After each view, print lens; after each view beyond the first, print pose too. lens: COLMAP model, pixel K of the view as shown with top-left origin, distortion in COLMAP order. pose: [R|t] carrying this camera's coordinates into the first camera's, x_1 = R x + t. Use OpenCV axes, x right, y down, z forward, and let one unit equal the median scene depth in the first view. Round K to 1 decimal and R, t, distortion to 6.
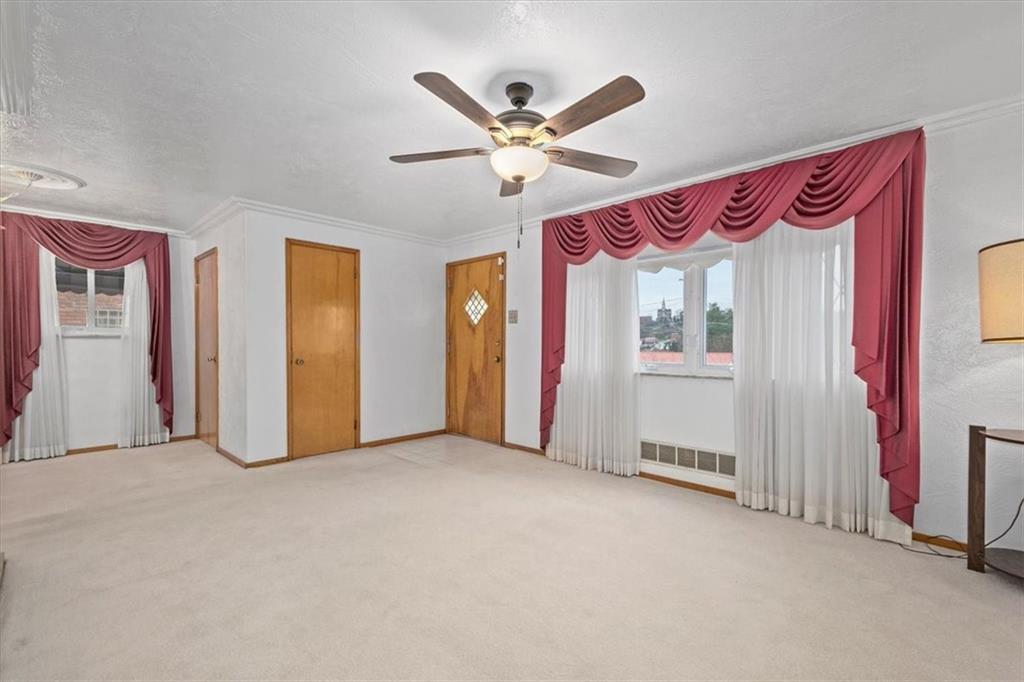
lens RADIAL K [[451.1, 0, 512.0], [0, 451.1, 341.0], [0, 0, 1]] dist [0.038386, -0.029114]
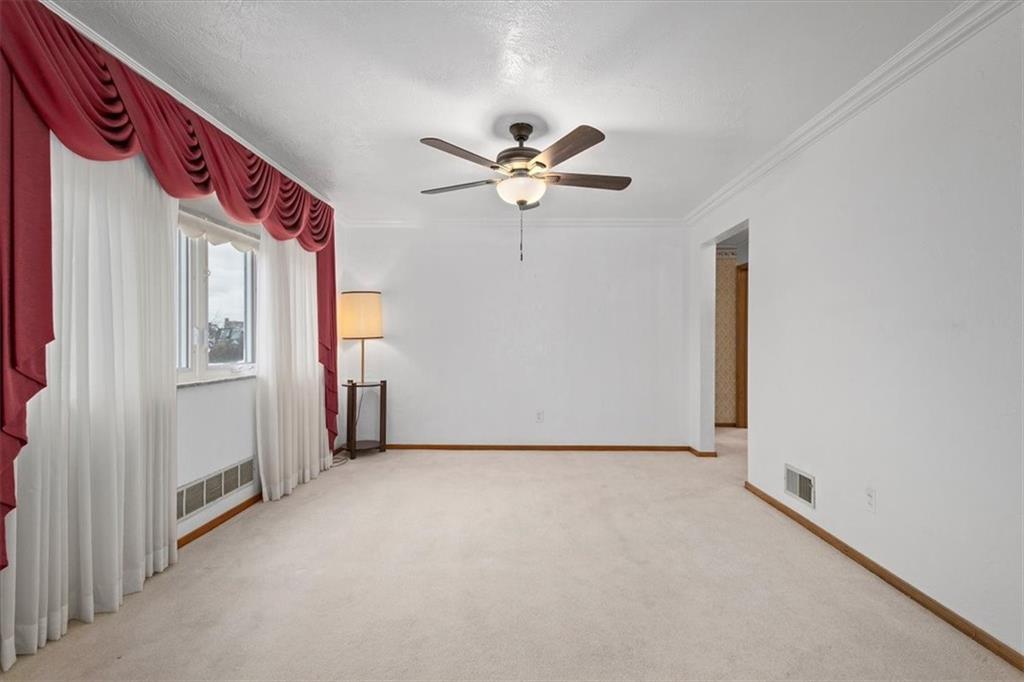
lens RADIAL K [[451.1, 0, 512.0], [0, 451.1, 341.0], [0, 0, 1]] dist [0.038386, -0.029114]
pose [[-0.654876, -0.001881, 0.755734, -0.554479], [-0.001596, 0.999998, 0.001106, 0.009103], [-0.755735, -0.000482, -0.654878, 1.178672]]
